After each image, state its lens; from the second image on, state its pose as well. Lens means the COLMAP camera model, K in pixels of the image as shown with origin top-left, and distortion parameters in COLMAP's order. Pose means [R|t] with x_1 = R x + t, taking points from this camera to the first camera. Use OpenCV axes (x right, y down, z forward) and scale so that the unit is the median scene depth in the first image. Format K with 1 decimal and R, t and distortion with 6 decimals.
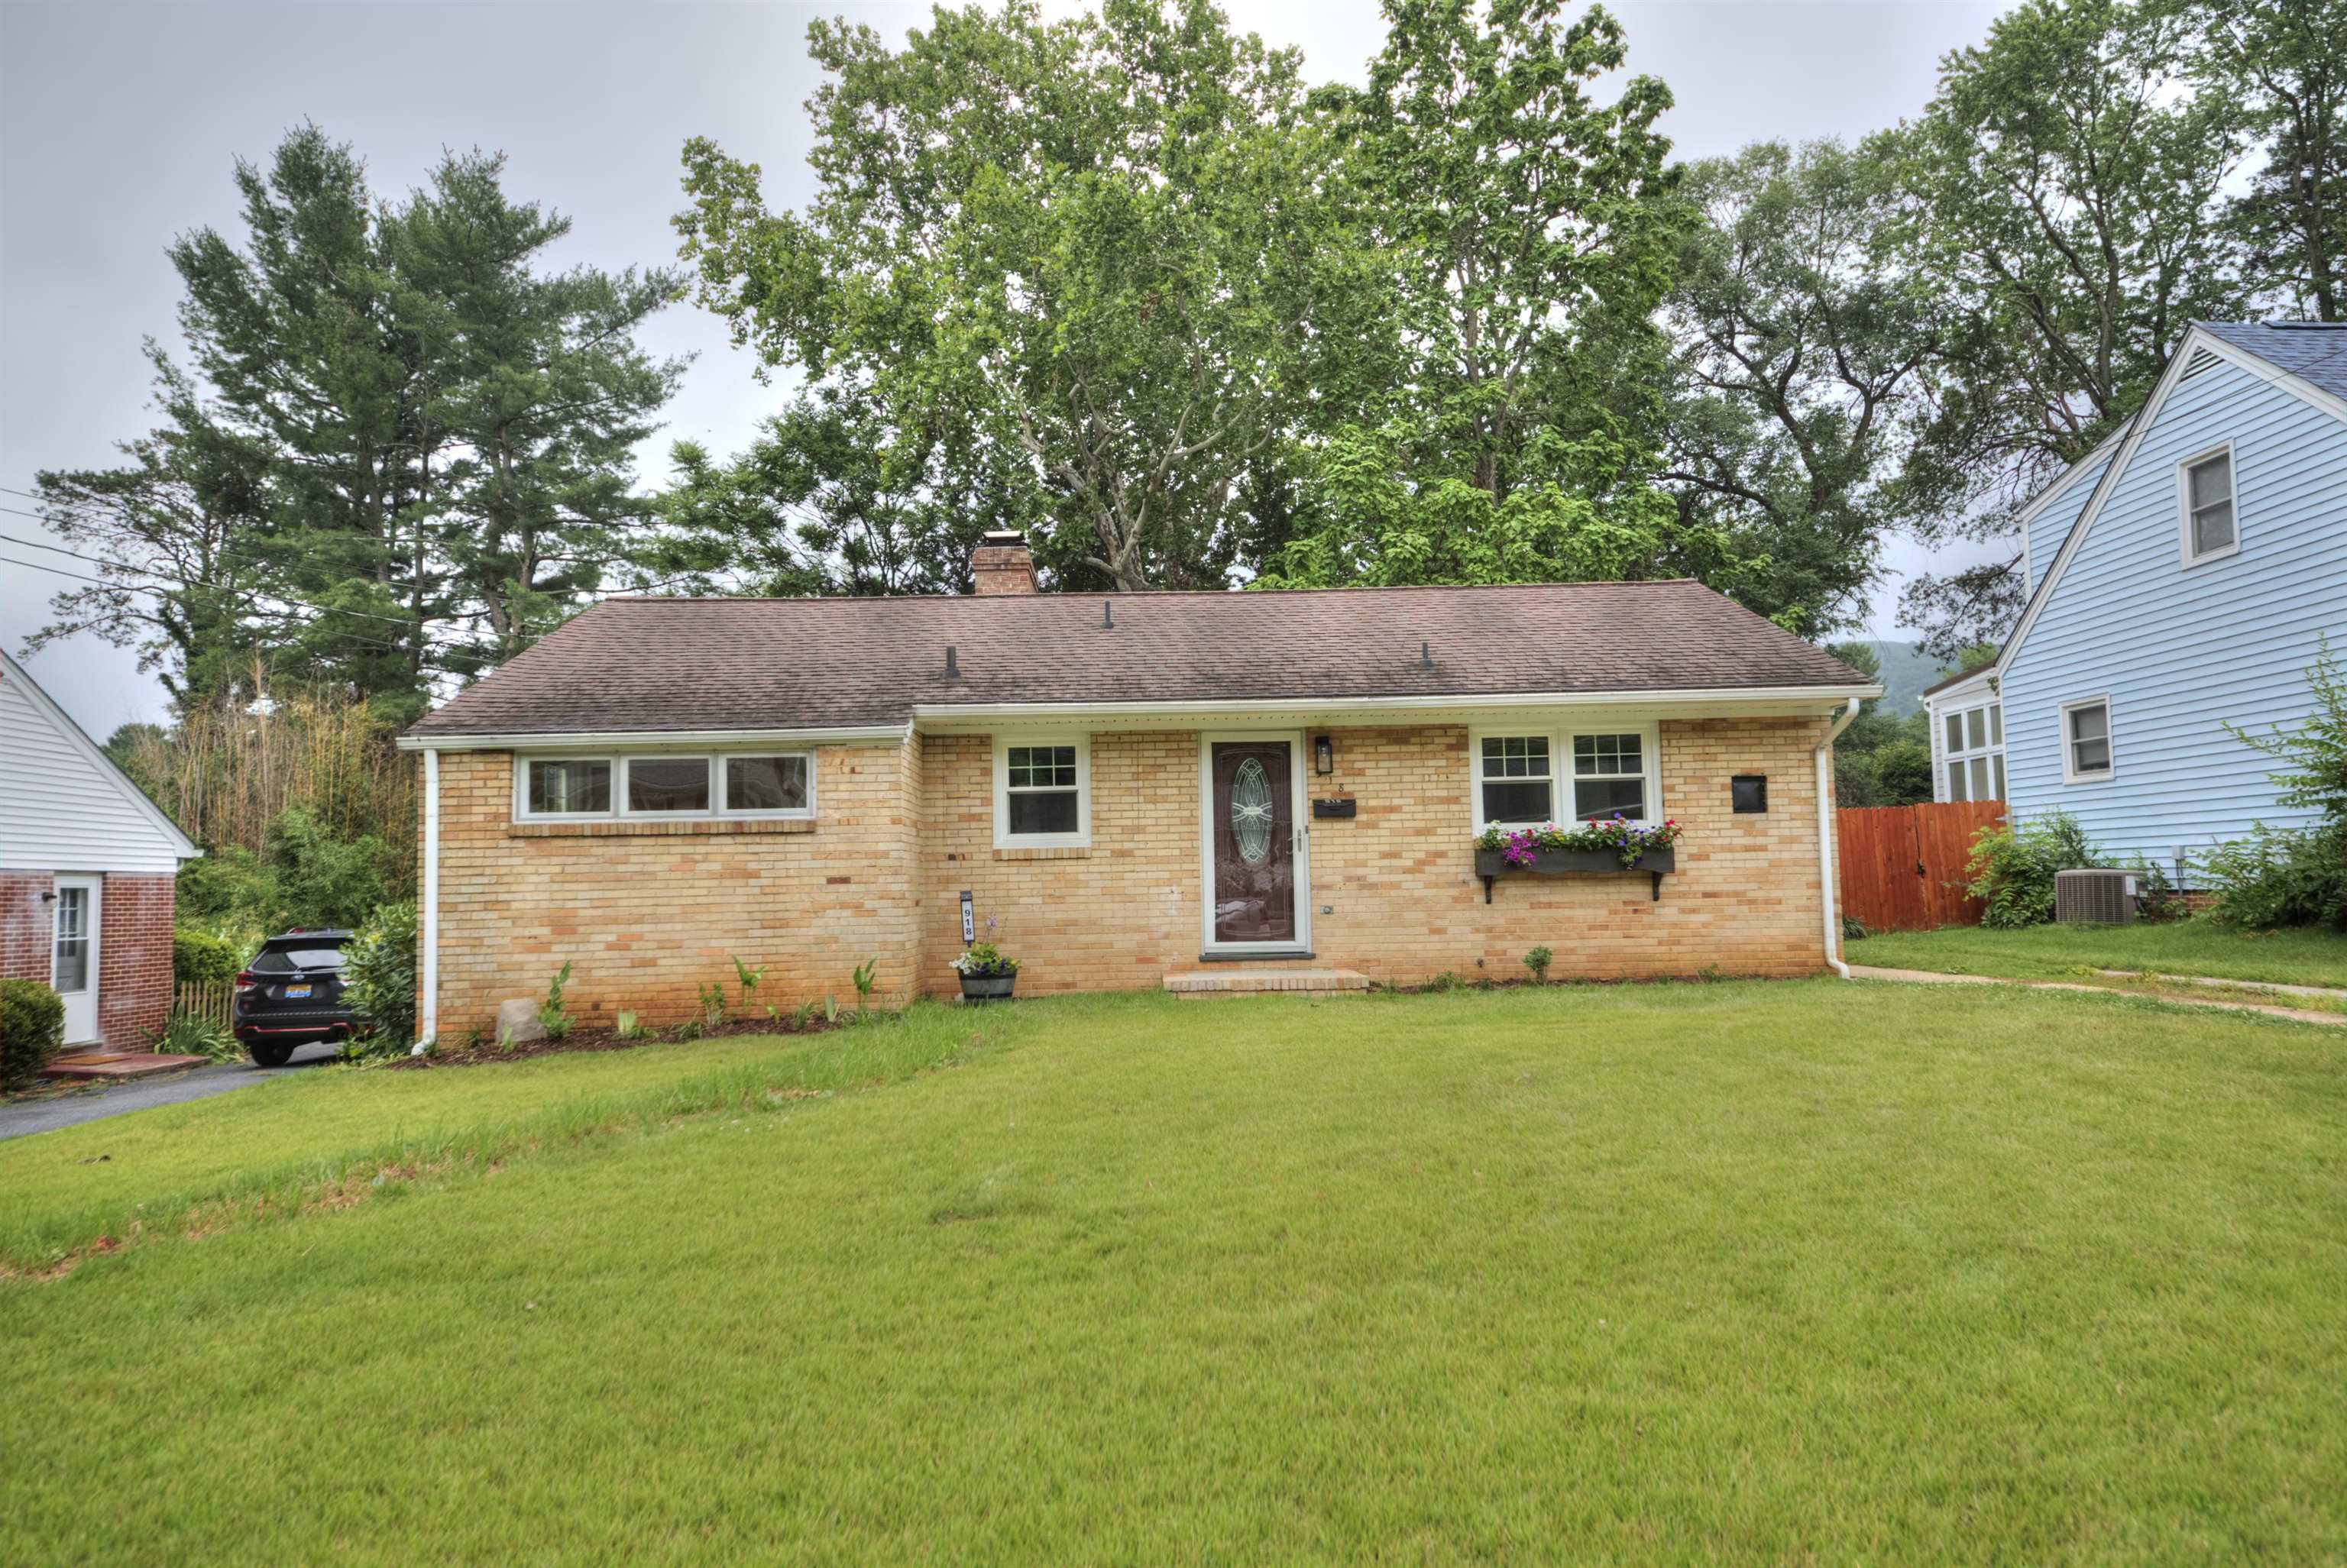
lens RADIAL K [[1512.6, 0, 1176.4], [0, 1512.6, 779.7], [0, 0, 1]] dist [0.065059, -0.039398]
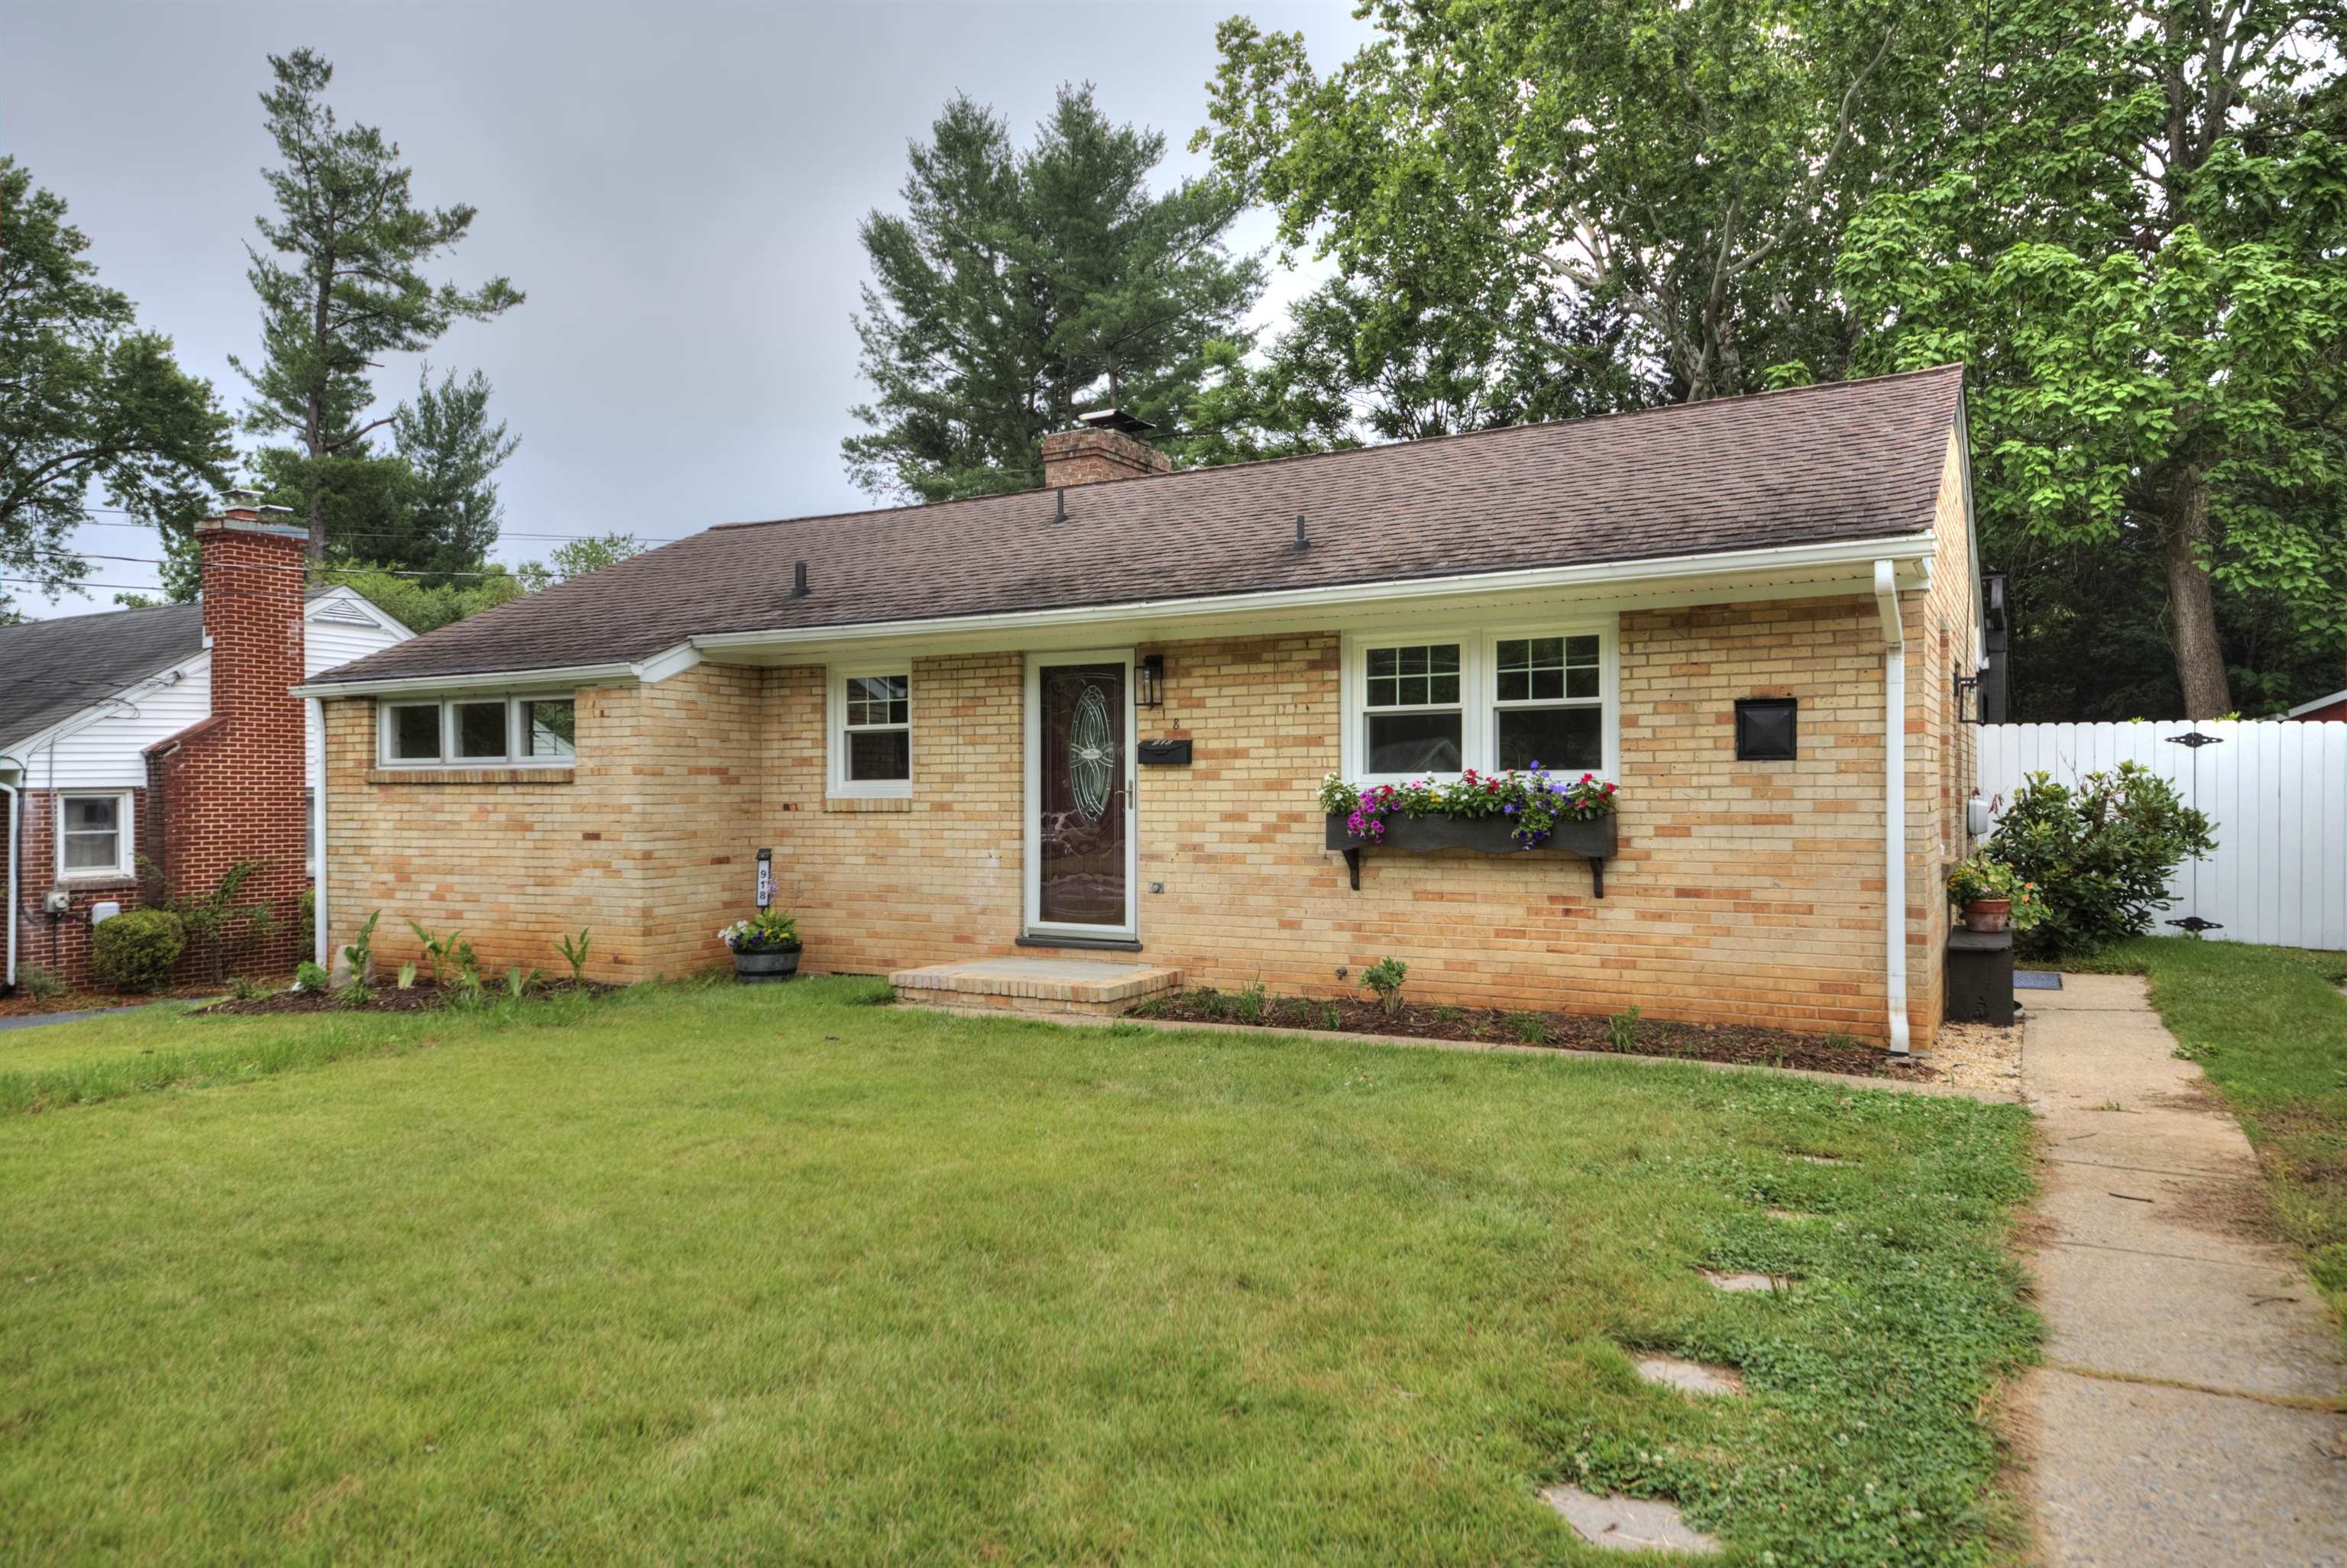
lens RADIAL K [[1512.6, 0, 1176.4], [0, 1512.6, 779.7], [0, 0, 1]] dist [0.065059, -0.039398]
pose [[0.858015, 0.012484, -0.513473, 0.221558], [0.025889, 0.997383, 0.067510, -0.007933], [0.512972, -0.071218, 0.855446, 0.166090]]
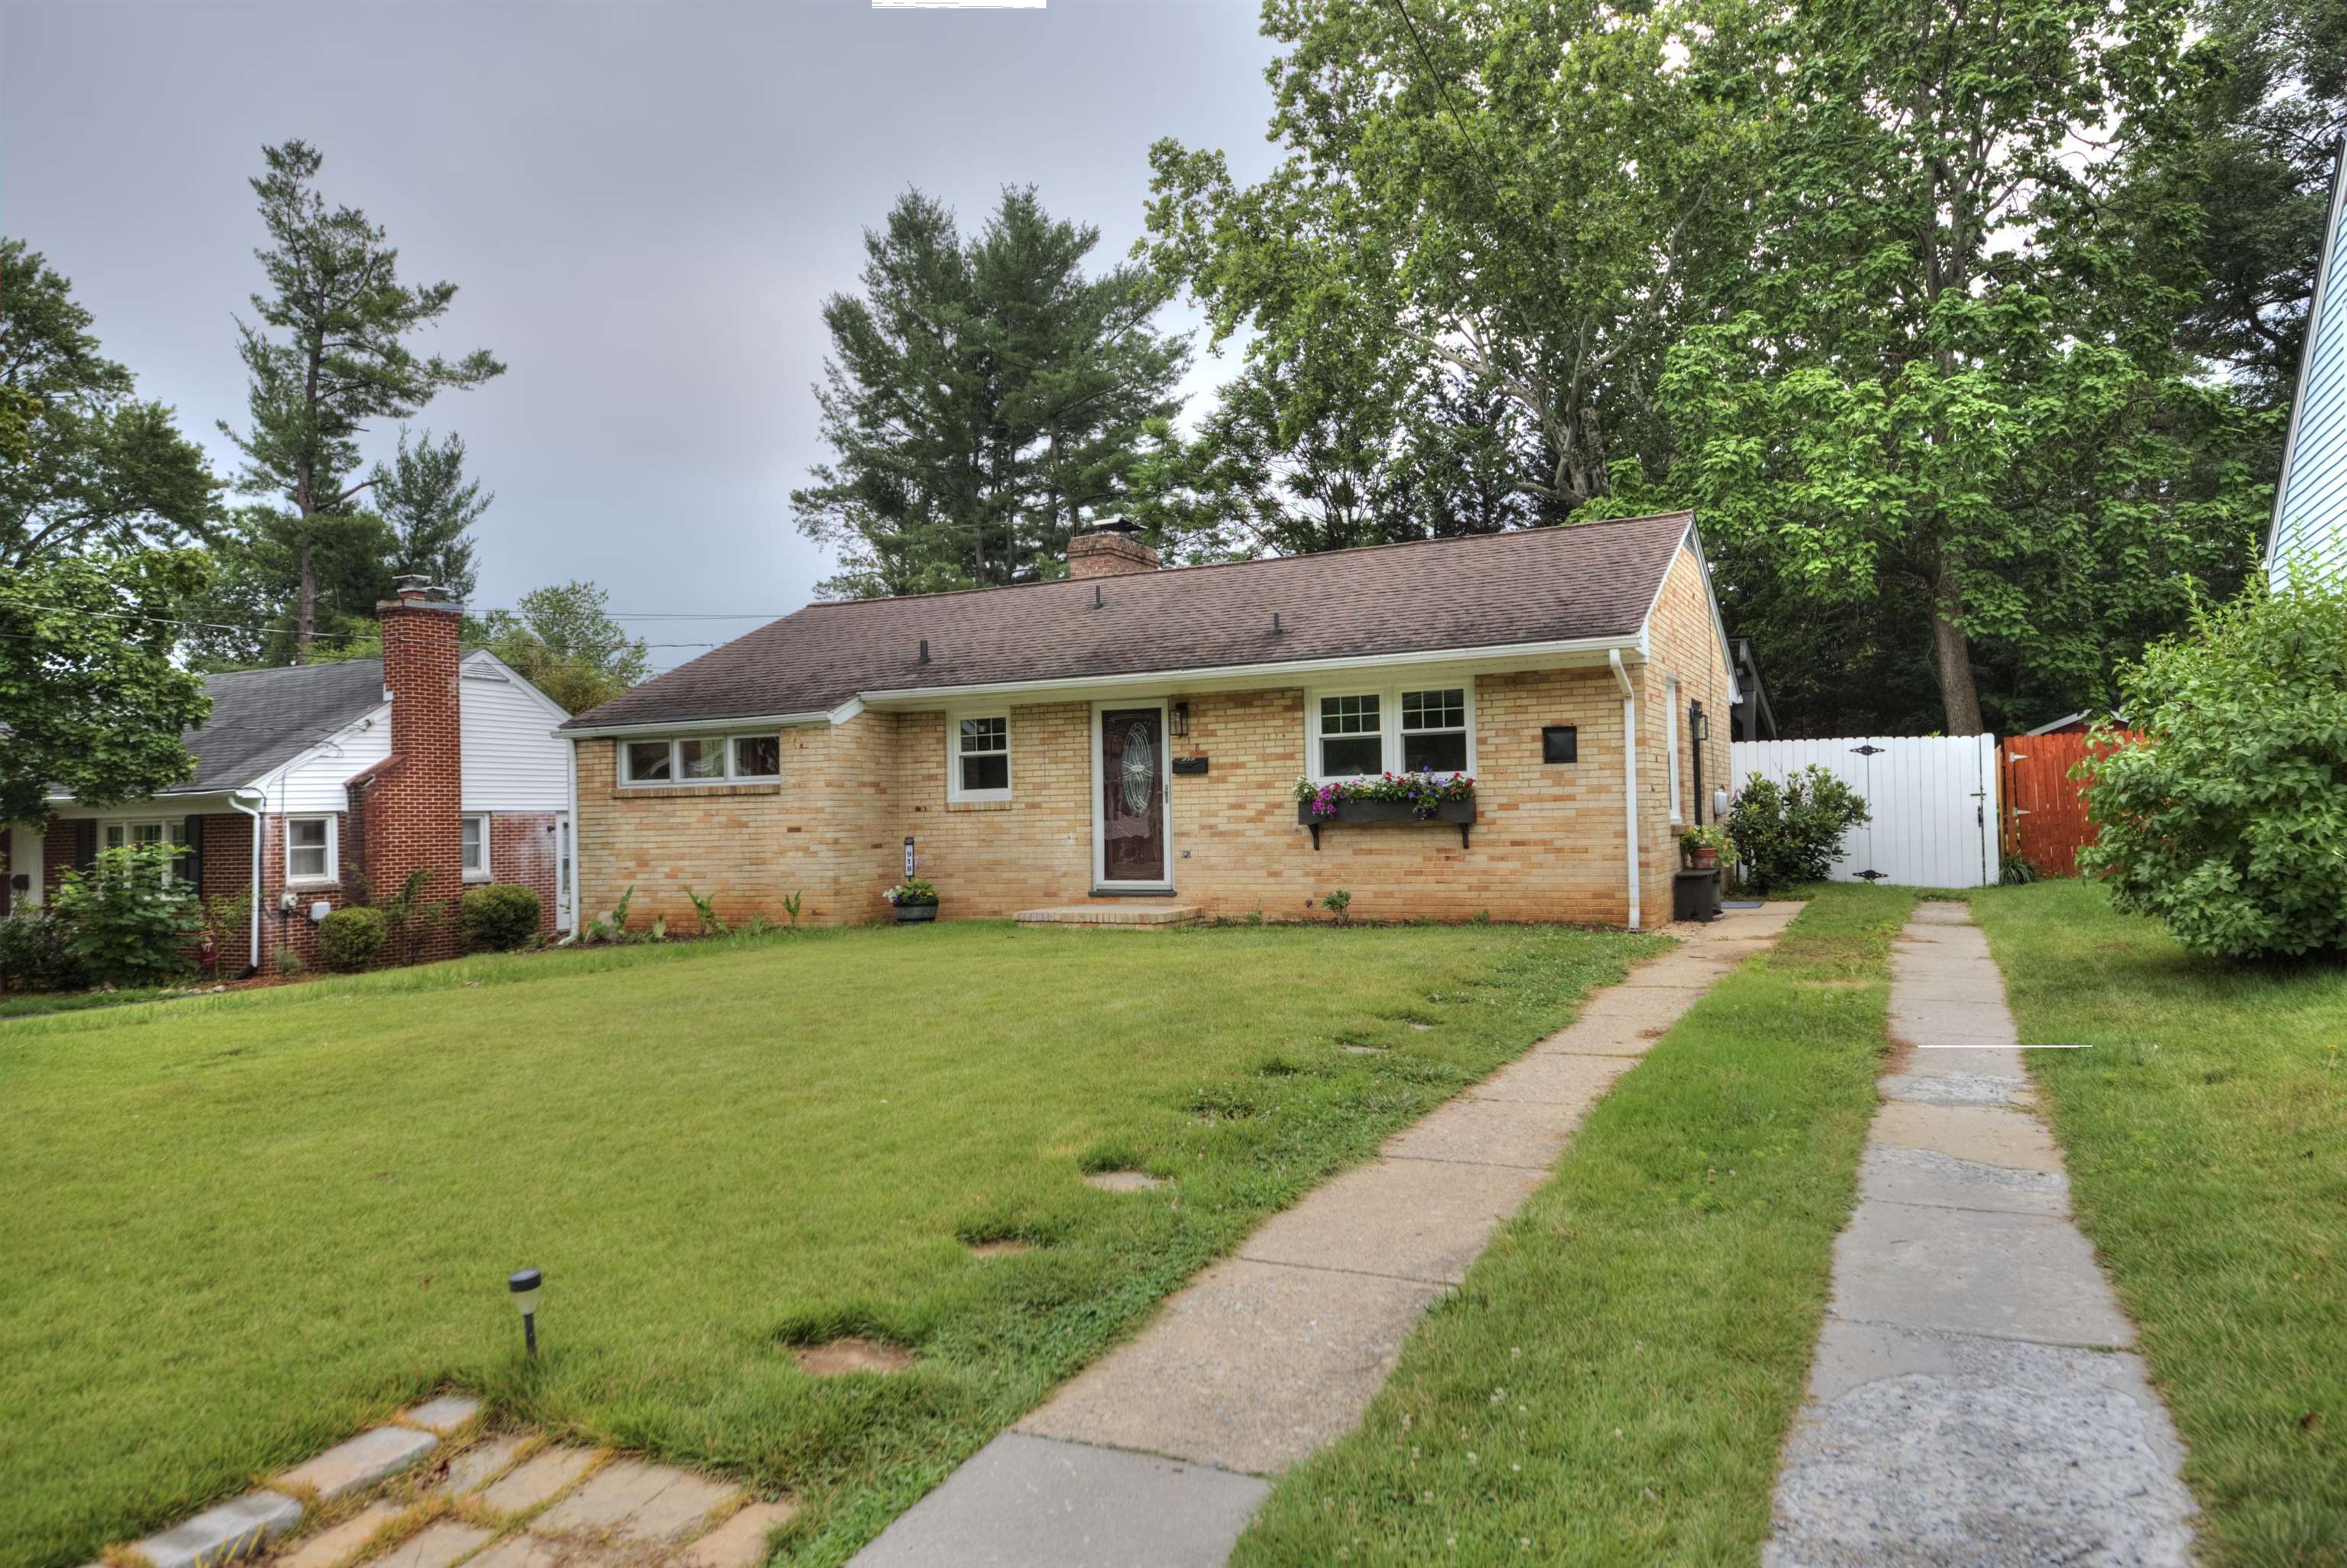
lens RADIAL K [[1512.6, 0, 1176.4], [0, 1512.6, 779.7], [0, 0, 1]] dist [0.065059, -0.039398]
pose [[0.886982, -0.010869, -0.461676, 0.281066], [0.037683, 0.998093, 0.048898, -0.012043], [0.460264, -0.060769, 0.885700, -0.007242]]
